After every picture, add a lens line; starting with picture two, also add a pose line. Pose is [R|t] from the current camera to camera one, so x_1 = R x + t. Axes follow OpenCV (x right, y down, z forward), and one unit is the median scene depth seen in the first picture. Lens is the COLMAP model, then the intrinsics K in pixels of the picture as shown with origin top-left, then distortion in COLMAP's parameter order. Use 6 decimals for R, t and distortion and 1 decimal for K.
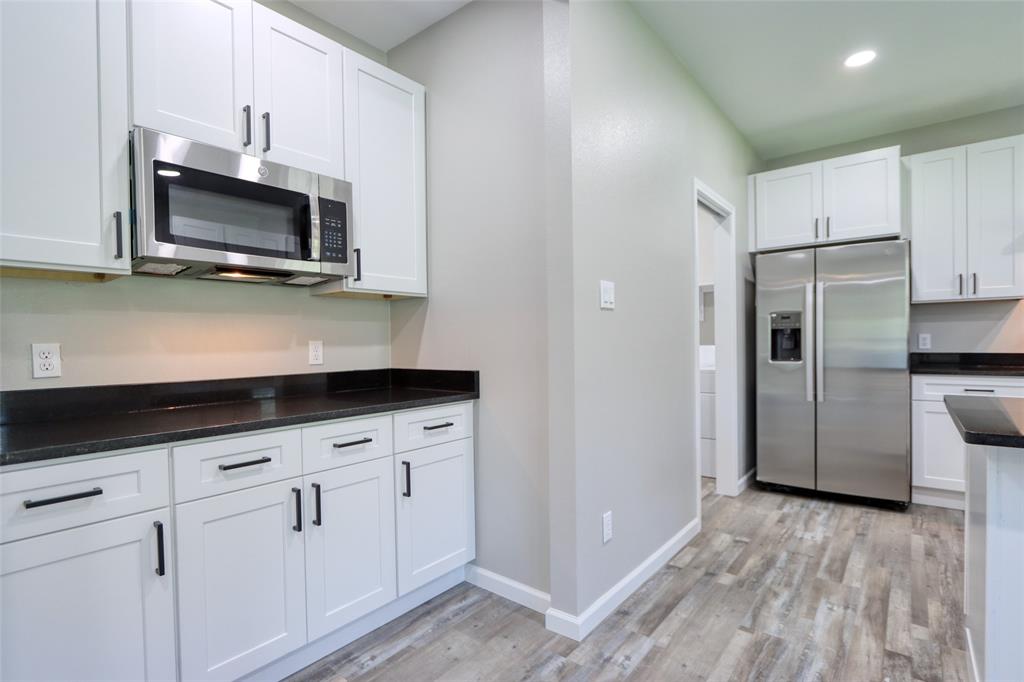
lens RADIAL K [[497.5, 0, 510.2], [0, 497.5, 347.1], [0, 0, 1]] dist [-0.006195, -0.000809]
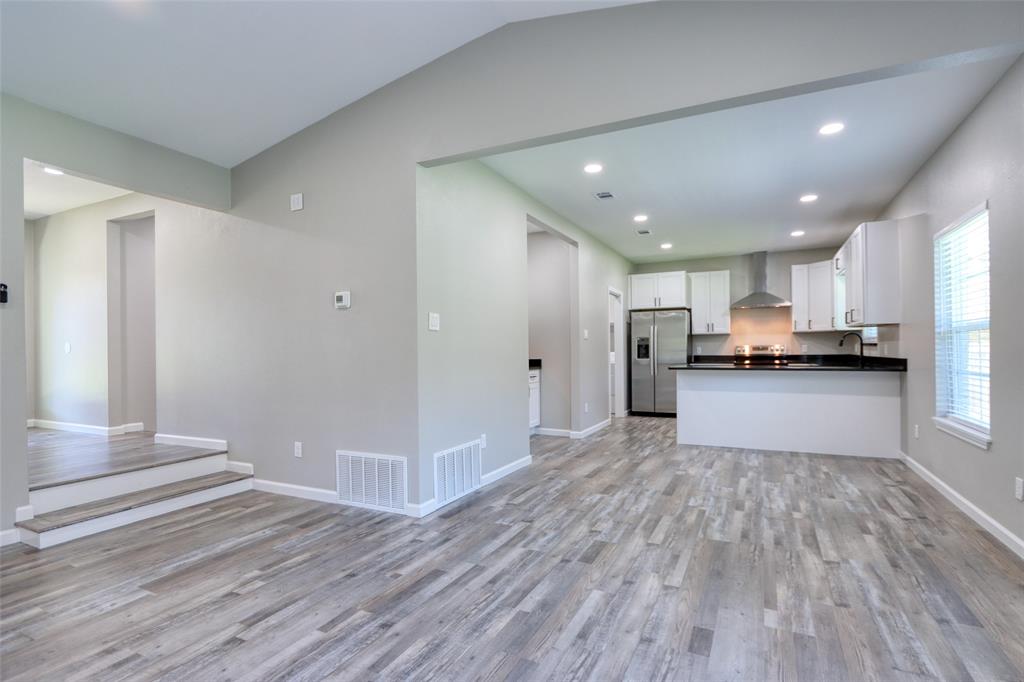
lens RADIAL K [[501.8, 0, 513.6], [0, 501.8, 347.0], [0, 0, 1]] dist [-0.014475, 0.002697]
pose [[0.974707, 0.009433, 0.223287, -0.555865], [-0.004263, 0.999712, -0.023625, 0.030975], [-0.223445, 0.022075, 0.974466, -1.143110]]
